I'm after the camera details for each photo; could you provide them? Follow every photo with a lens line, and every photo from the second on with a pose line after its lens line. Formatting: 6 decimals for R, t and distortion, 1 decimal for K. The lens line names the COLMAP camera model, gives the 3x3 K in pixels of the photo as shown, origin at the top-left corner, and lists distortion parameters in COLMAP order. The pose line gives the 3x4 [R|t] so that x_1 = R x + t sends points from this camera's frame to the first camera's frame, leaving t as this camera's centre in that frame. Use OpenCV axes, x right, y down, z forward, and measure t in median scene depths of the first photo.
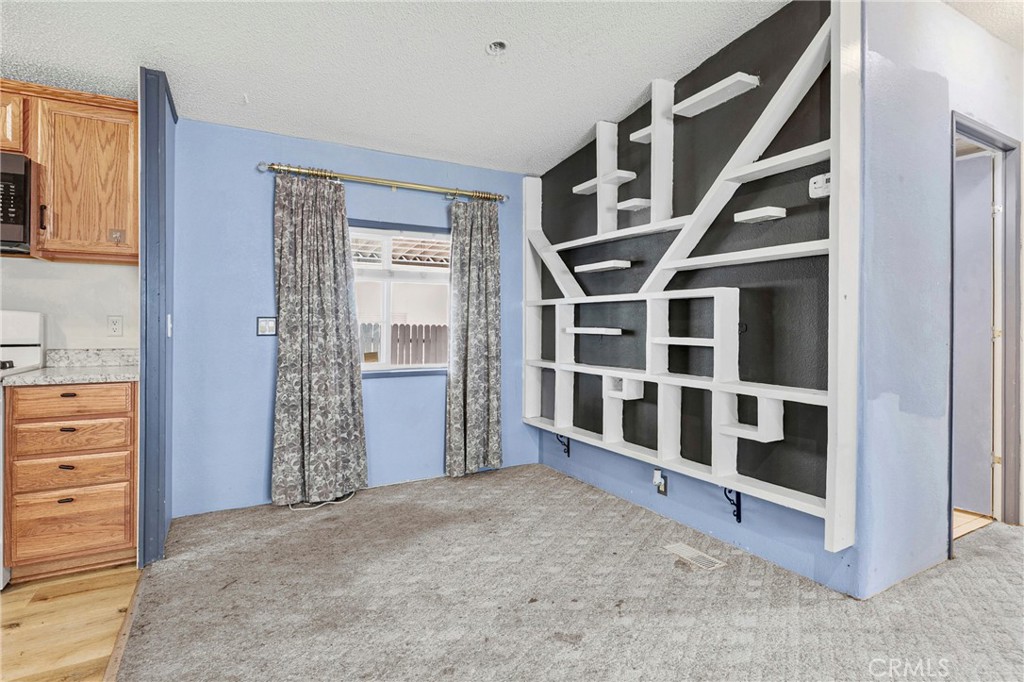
lens RADIAL K [[517.5, 0, 512.2], [0, 517.5, 320.4], [0, 0, 1]] dist [-0.001148, -0.000060]
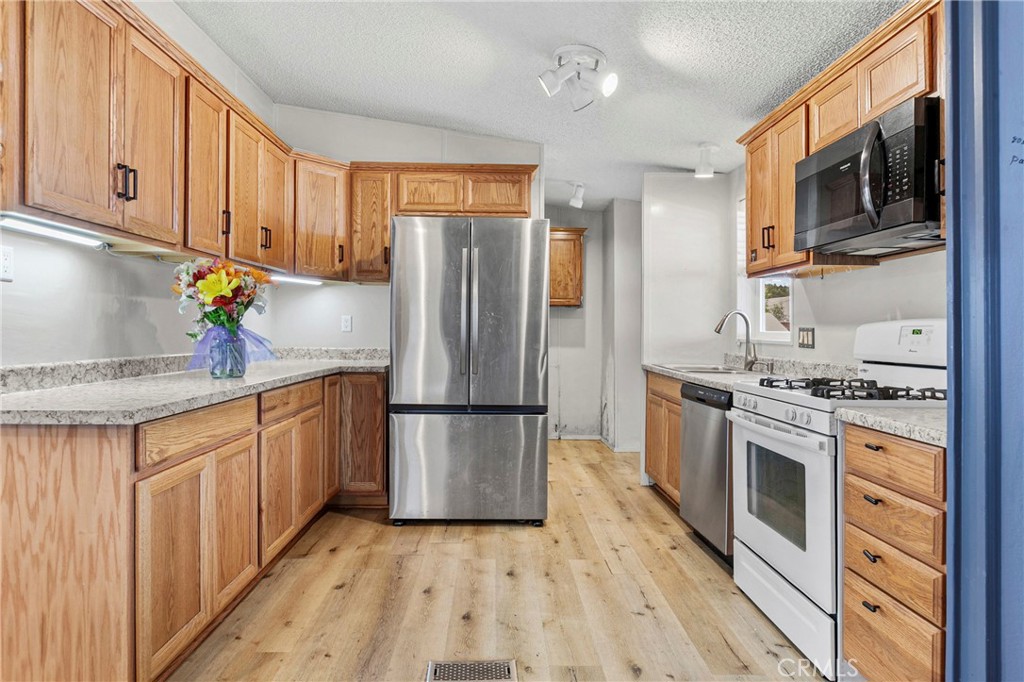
lens RADIAL K [[601.2, 0, 512.0], [0, 601.2, 341.0], [0, 0, 1]] dist [0.001020, 0.000425]
pose [[-0.469109, 0.000536, -0.883140, 0.014523], [-0.001988, 0.999997, 0.001663, 0.004970], [0.883138, 0.002536, -0.469106, 0.503025]]
